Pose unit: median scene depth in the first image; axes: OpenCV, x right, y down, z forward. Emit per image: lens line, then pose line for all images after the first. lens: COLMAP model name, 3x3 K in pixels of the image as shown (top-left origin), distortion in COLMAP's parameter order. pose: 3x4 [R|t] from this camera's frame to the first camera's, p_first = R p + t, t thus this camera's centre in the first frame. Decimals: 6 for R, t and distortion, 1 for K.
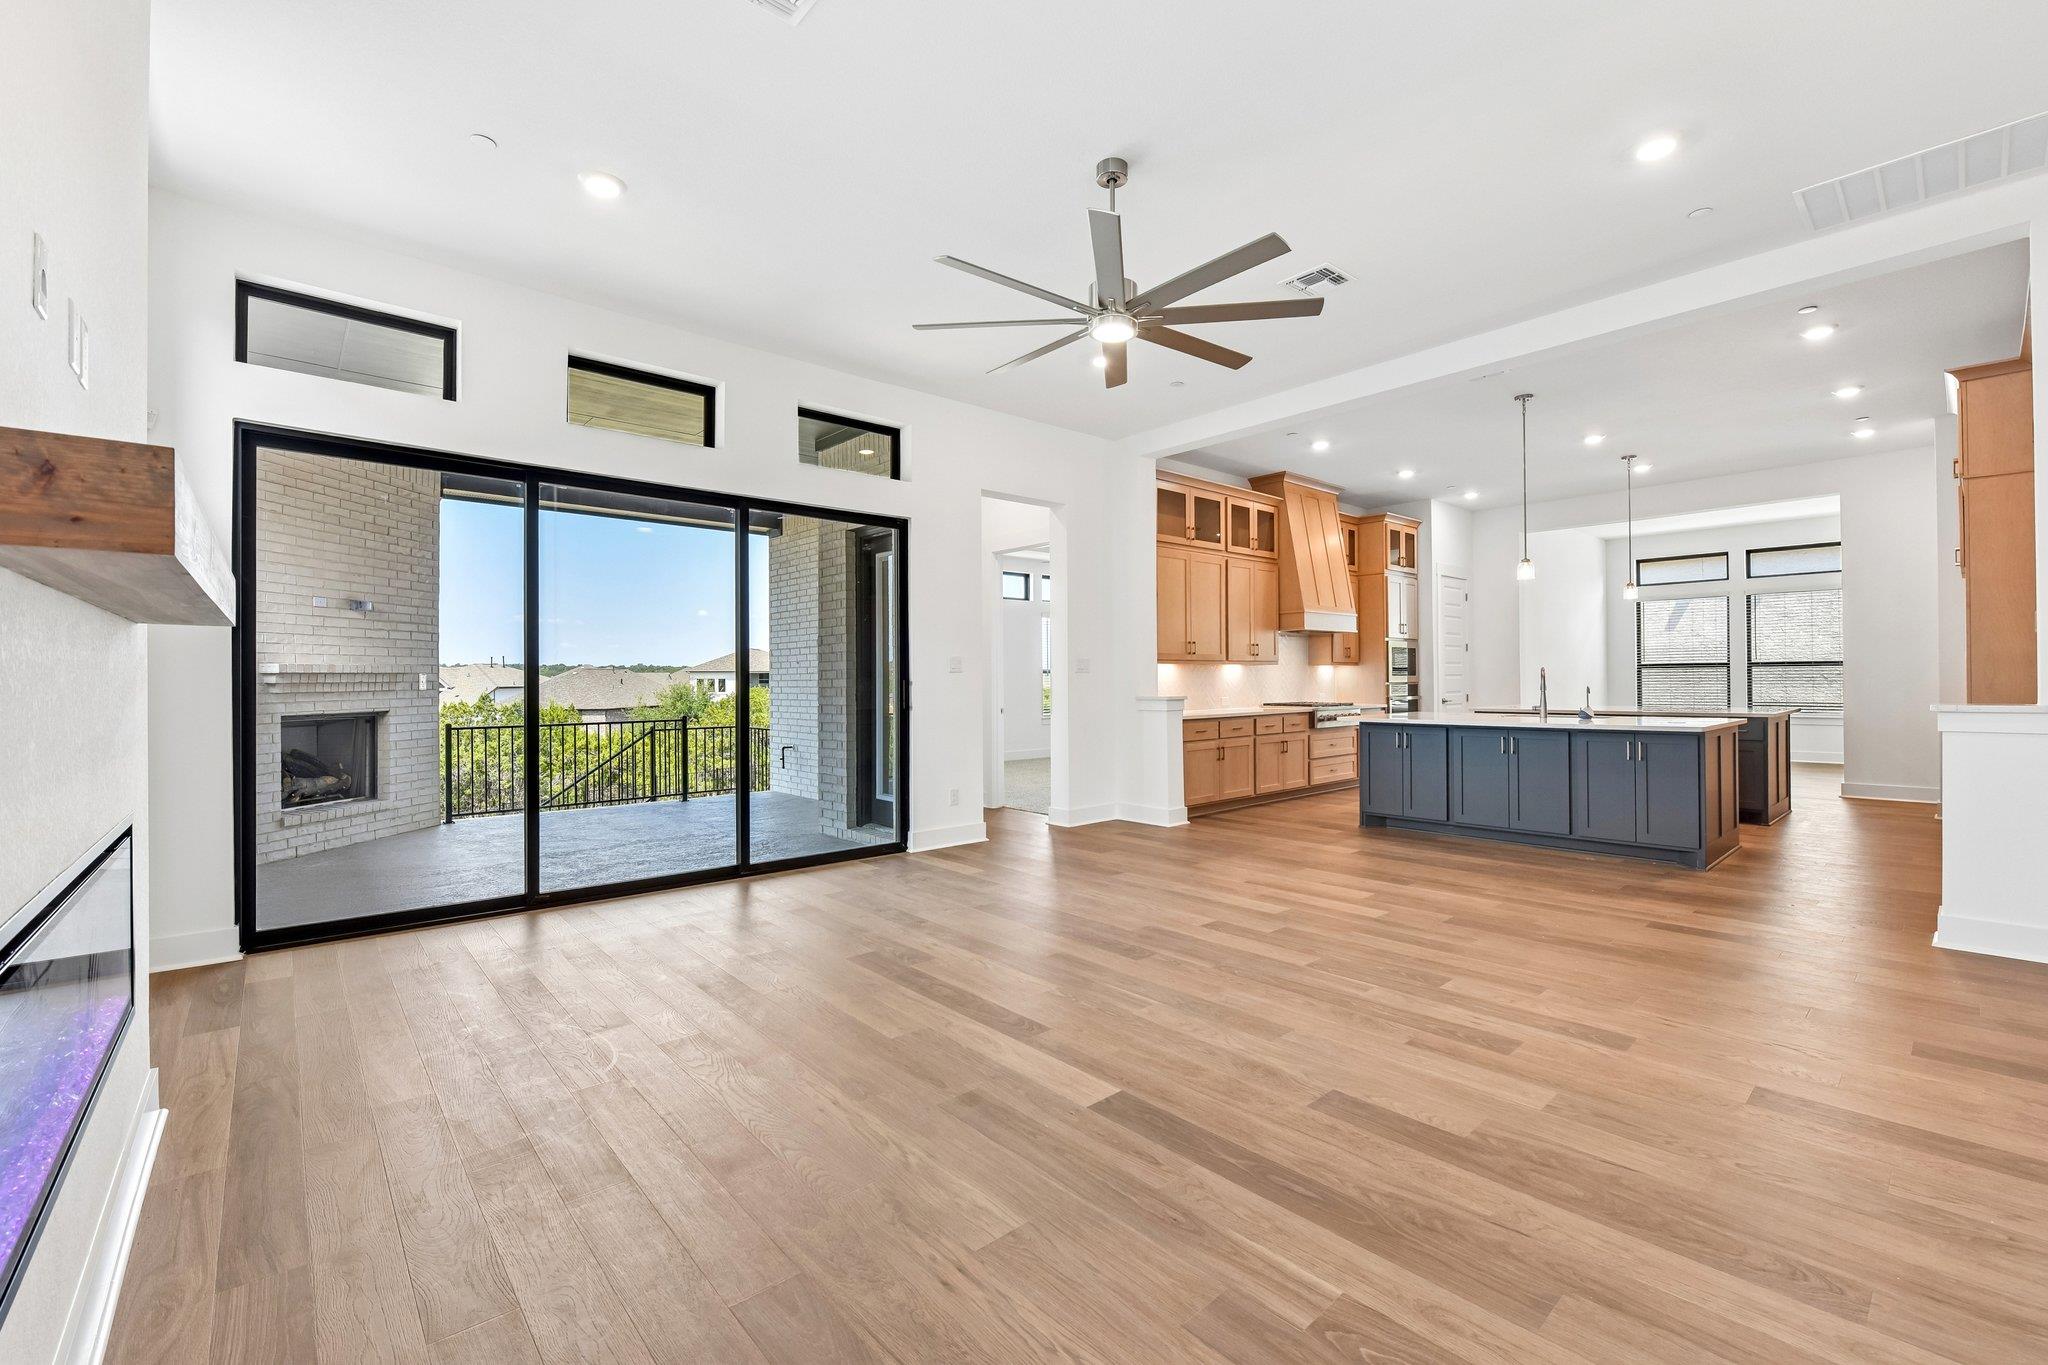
lens RADIAL K [[854.3, 0, 1016.9], [0, 854.3, 667.4], [0, 0, 1]] dist [-0.013758, -0.000966]
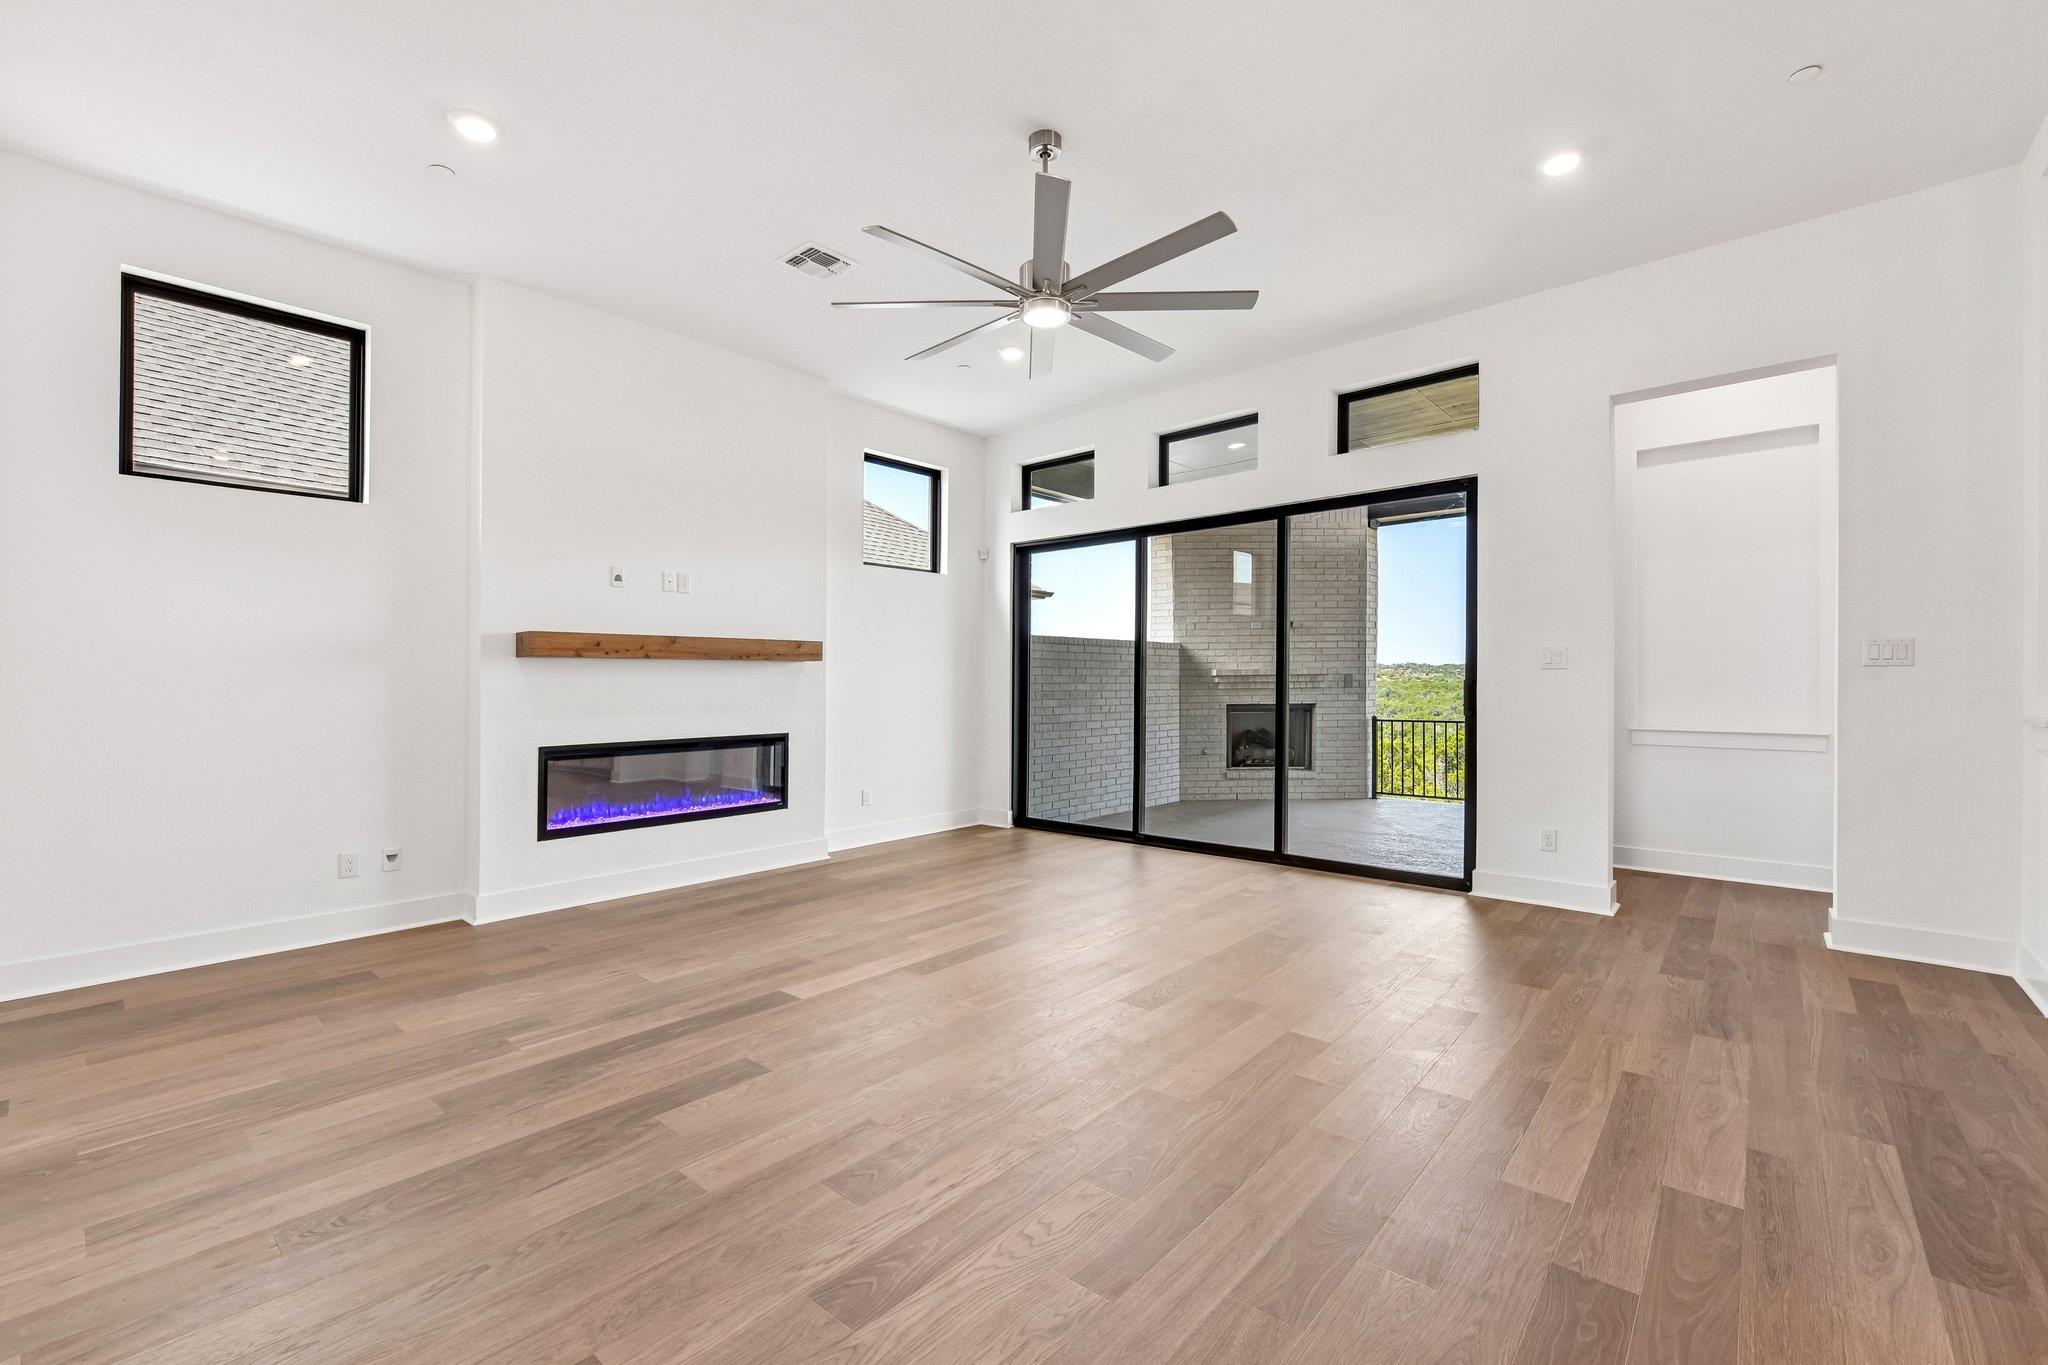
lens RADIAL K [[854.3, 0, 1068.3], [0, 854.3, 705.6], [0, 0, 1]] dist [-0.013758, -0.000966]
pose [[0.171073, 0.029969, -0.984802, 0.565114], [0.015883, 0.999324, 0.033170, 0.005708], [0.985130, -0.021316, 0.170482, 0.461190]]
